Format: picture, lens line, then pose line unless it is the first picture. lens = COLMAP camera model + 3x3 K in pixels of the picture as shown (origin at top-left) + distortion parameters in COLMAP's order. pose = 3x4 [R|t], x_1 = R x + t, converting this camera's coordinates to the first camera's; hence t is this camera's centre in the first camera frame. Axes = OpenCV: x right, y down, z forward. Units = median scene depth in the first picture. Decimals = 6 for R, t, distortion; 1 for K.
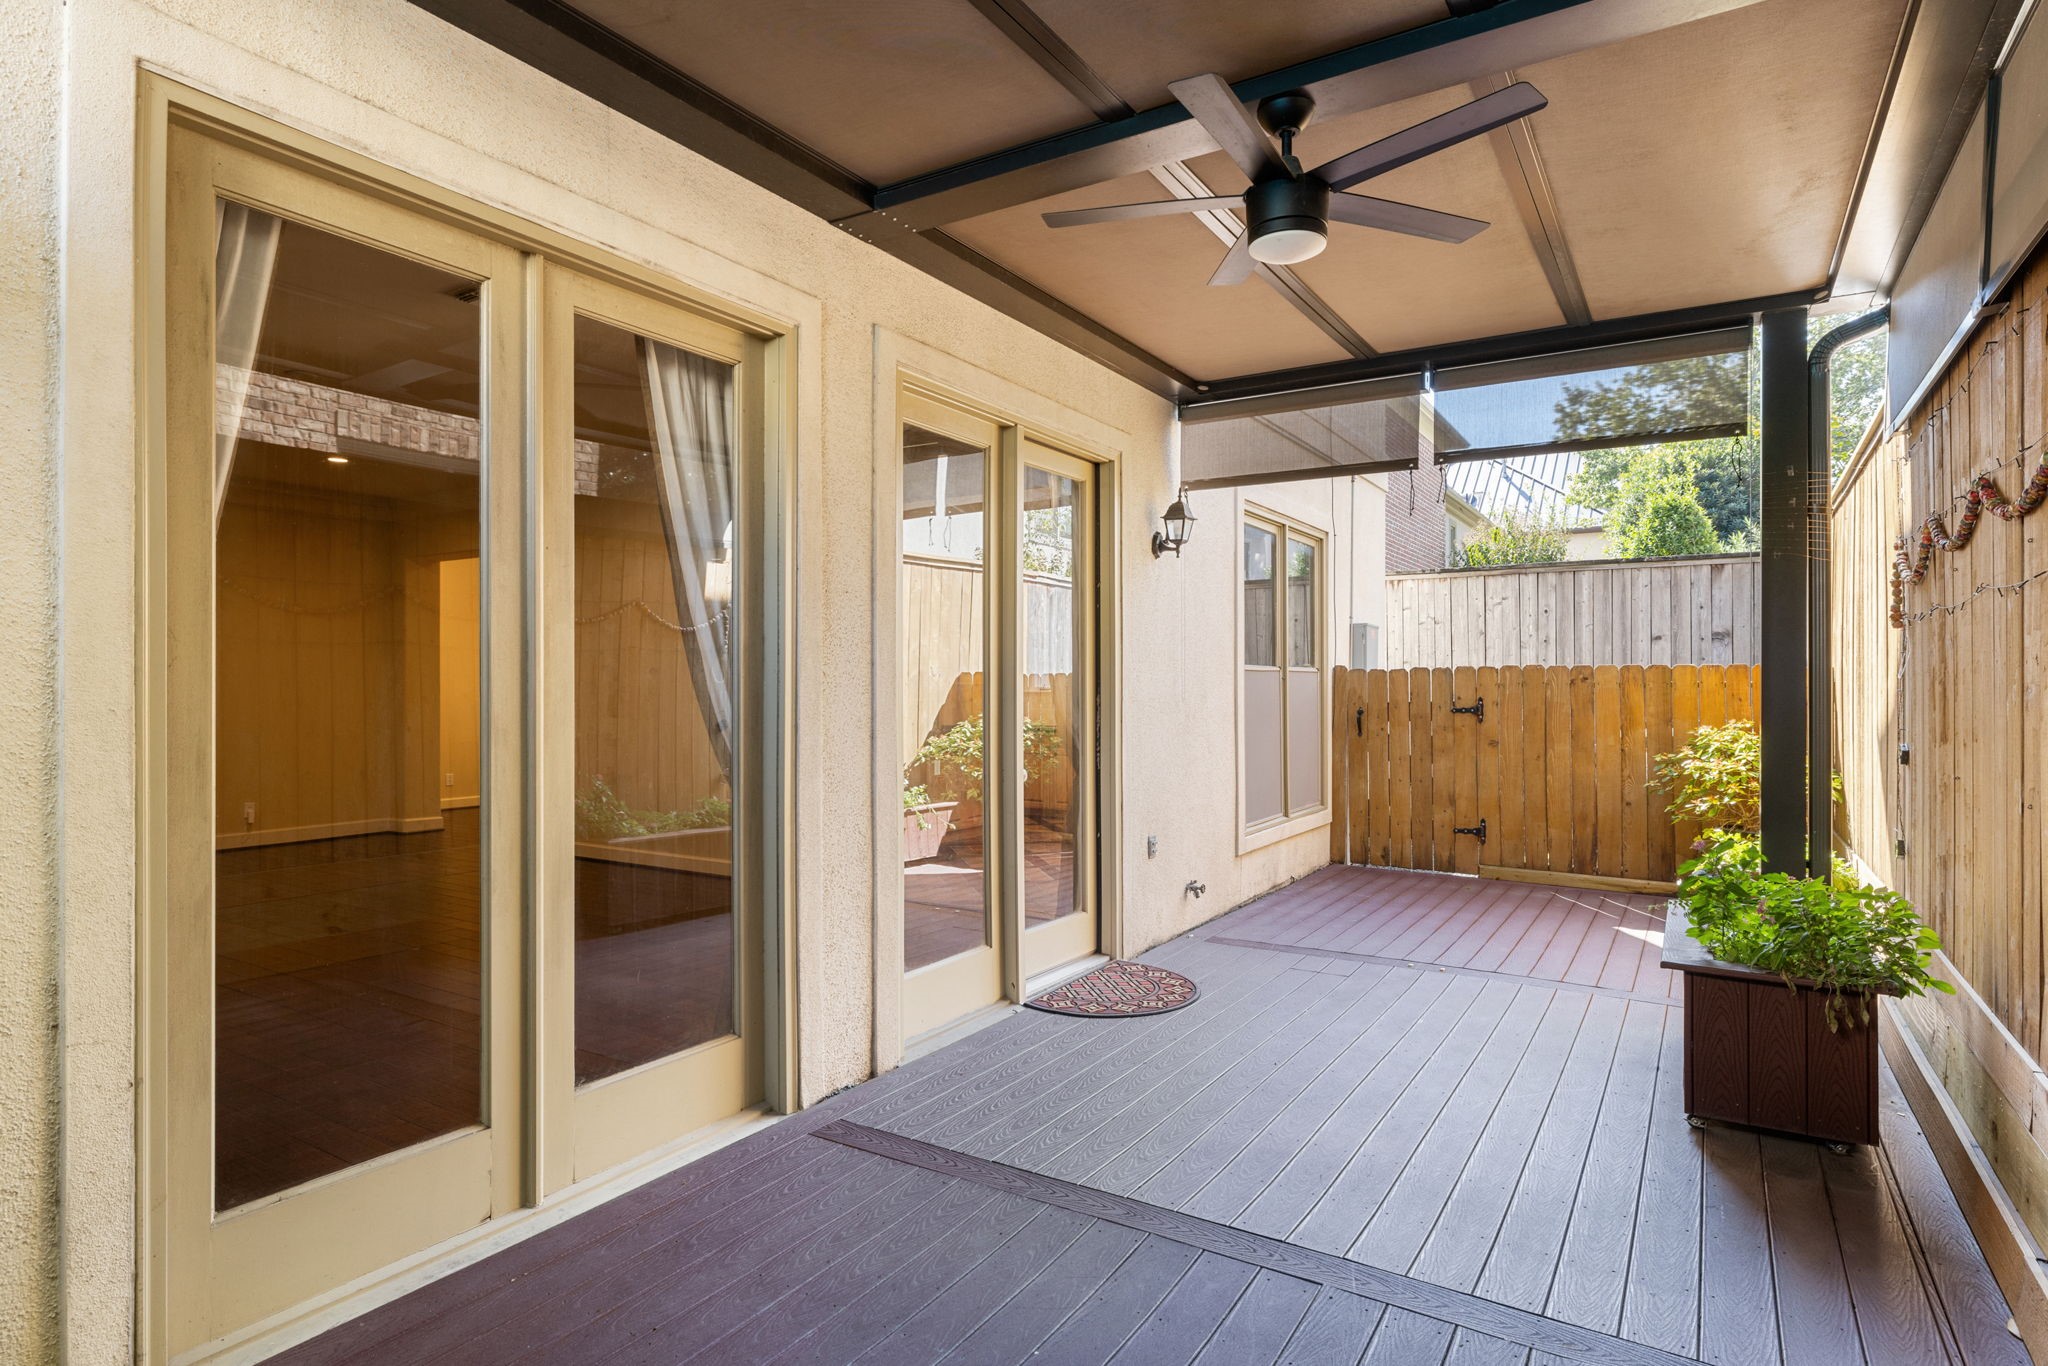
lens RADIAL K [[1090.4, 0, 1025.9], [0, 1090.4, 691.0], [0, 0, 1]] dist [-0.004364, 0.000764]
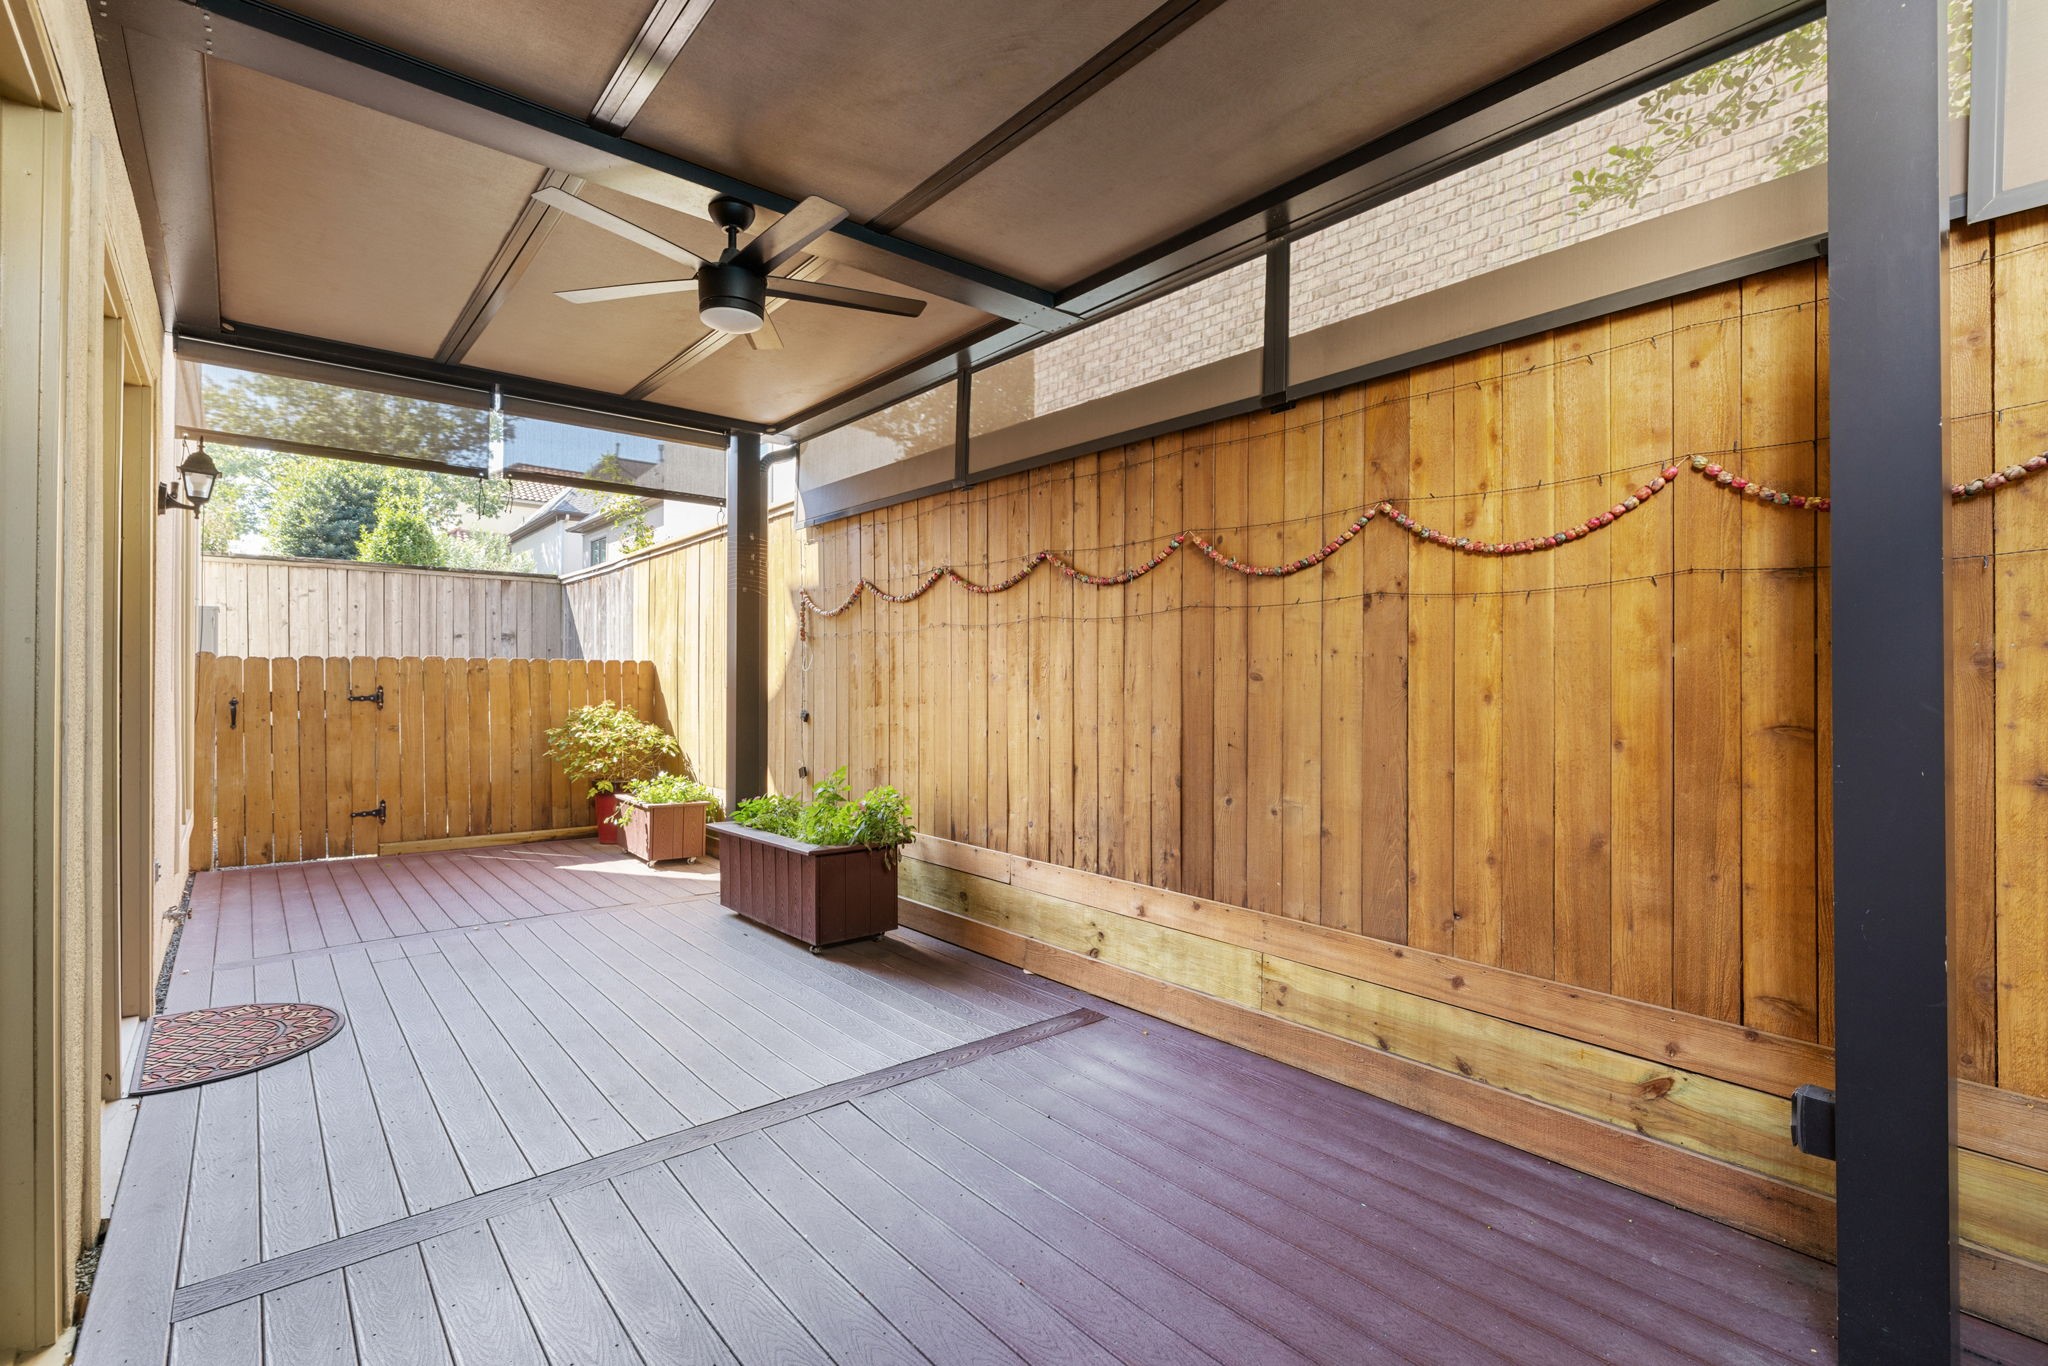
lens RADIAL K [[913.6, 0, 1020.3], [0, 913.6, 678.6], [0, 0, 1]] dist [0.000503, -0.000232]
pose [[0.310936, 0.001426, 0.950430, -0.235516], [0.002702, 0.999994, -0.002384, 0.002469], [-0.950427, 0.003309, 0.310930, 0.129299]]
